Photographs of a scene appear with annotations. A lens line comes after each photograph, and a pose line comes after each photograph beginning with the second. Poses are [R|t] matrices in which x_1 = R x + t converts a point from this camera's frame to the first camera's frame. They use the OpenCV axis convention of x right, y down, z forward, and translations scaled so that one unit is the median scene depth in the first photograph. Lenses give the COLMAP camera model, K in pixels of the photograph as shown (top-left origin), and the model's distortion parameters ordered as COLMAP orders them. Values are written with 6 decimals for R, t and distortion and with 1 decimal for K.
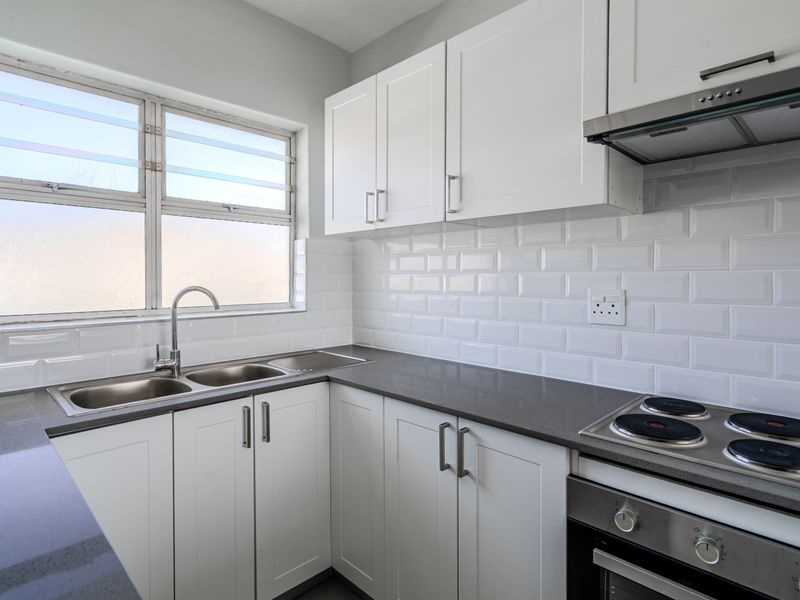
lens RADIAL K [[443.4, 0, 401.6], [0, 443.4, 289.0], [0, 0, 1]] dist [0.003288, 0.001765]
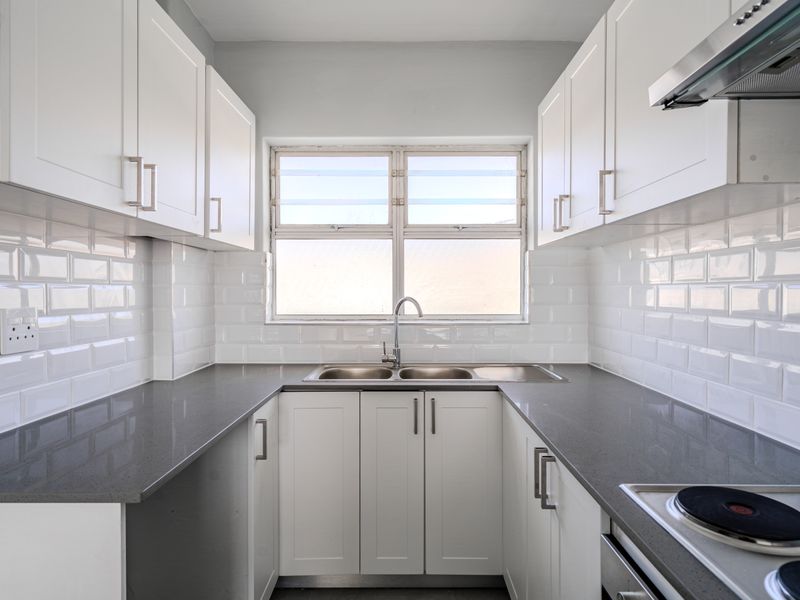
lens RADIAL K [[473.4, 0, 400.0], [0, 473.4, 300.0], [0, 0, 1]] dist [0.003672, 0.000048]
pose [[0.696839, 0.014958, -0.717071, 0.406640], [-0.017868, 0.999834, 0.003492, -0.002176], [0.717005, 0.010379, 0.696991, 0.067219]]
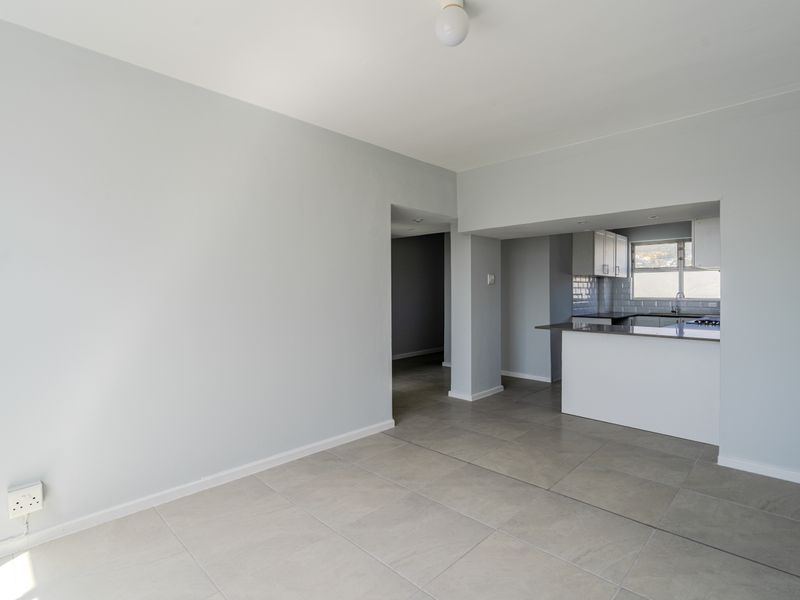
lens RADIAL K [[419.9, 0, 401.3], [0, 419.9, 284.8], [0, 0, 1]] dist [-0.003685, 0.000759]
pose [[0.017057, -0.002189, -0.999852, 2.769692], [-0.019243, 0.999812, -0.002517, -0.010097], [0.999669, 0.019283, 0.017012, -1.309492]]
